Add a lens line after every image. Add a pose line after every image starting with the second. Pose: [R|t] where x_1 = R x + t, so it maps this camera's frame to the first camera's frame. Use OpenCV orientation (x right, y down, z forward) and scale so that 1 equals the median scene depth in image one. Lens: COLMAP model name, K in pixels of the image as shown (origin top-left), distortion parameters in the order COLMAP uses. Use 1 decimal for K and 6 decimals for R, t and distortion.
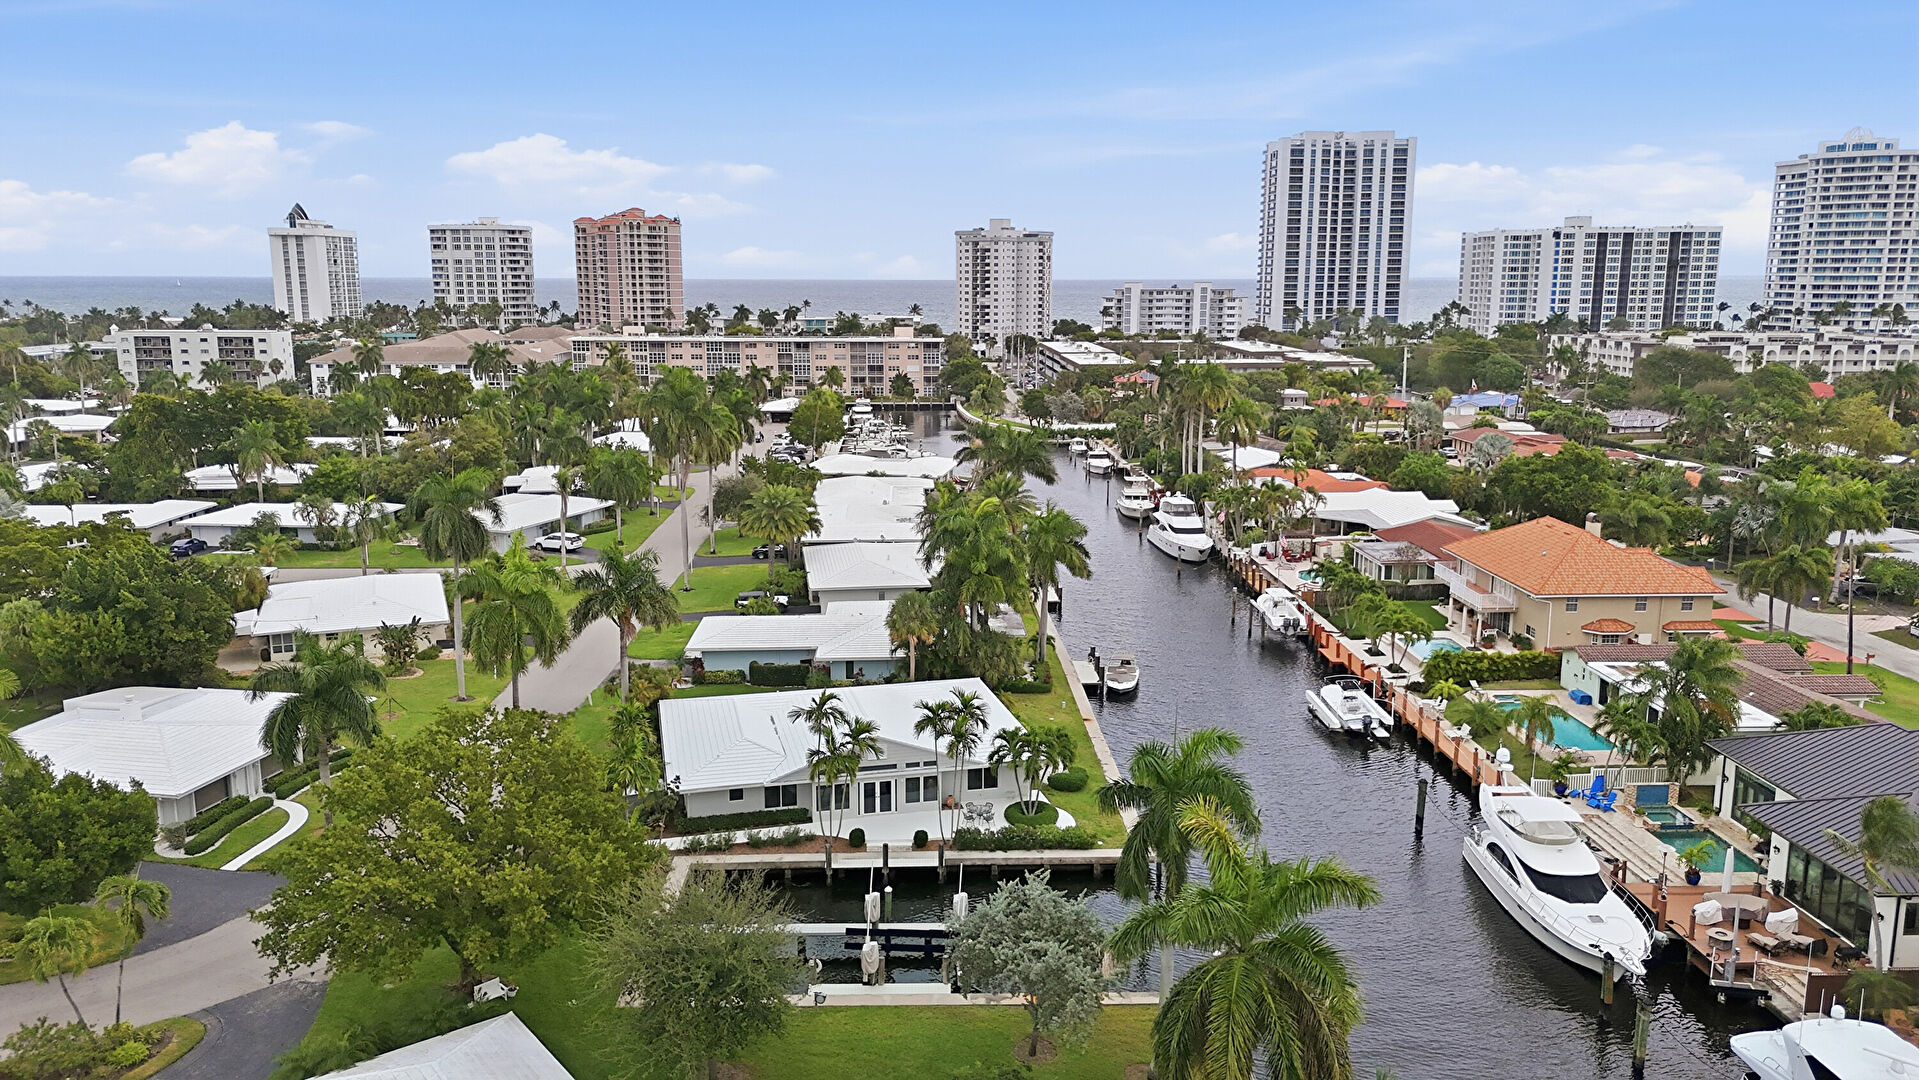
lens RADIAL K [[1381.5, 0, 954.7], [0, 1381.5, 544.4], [0, 0, 1]] dist [0.030909, -0.013783]
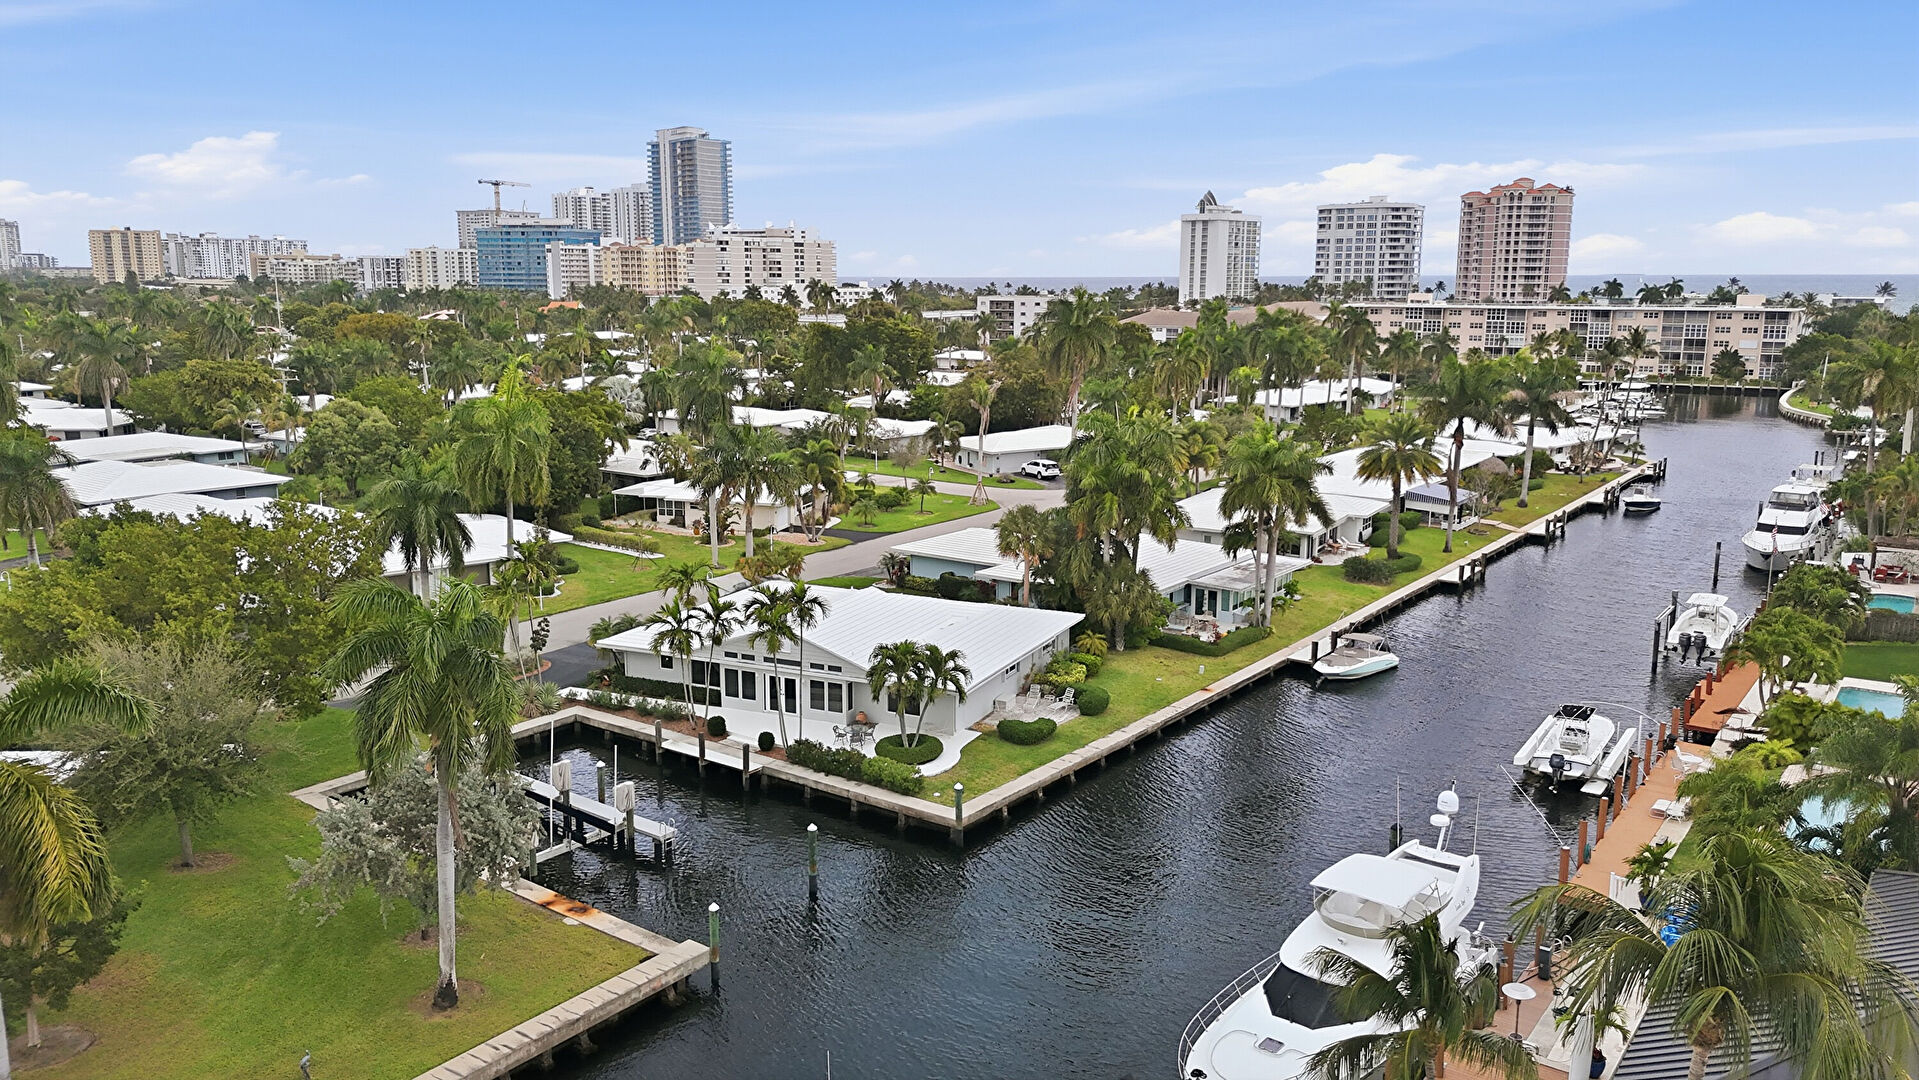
lens RADIAL K [[1381.5, 0, 955.4], [0, 1381.5, 535.1], [0, 0, 1]] dist [0.030909, -0.013783]
pose [[0.778579, 0.113368, -0.617221, 0.125030], [-0.115589, 0.992626, 0.036513, 0.007340], [0.616809, 0.042916, 0.785942, 0.077651]]
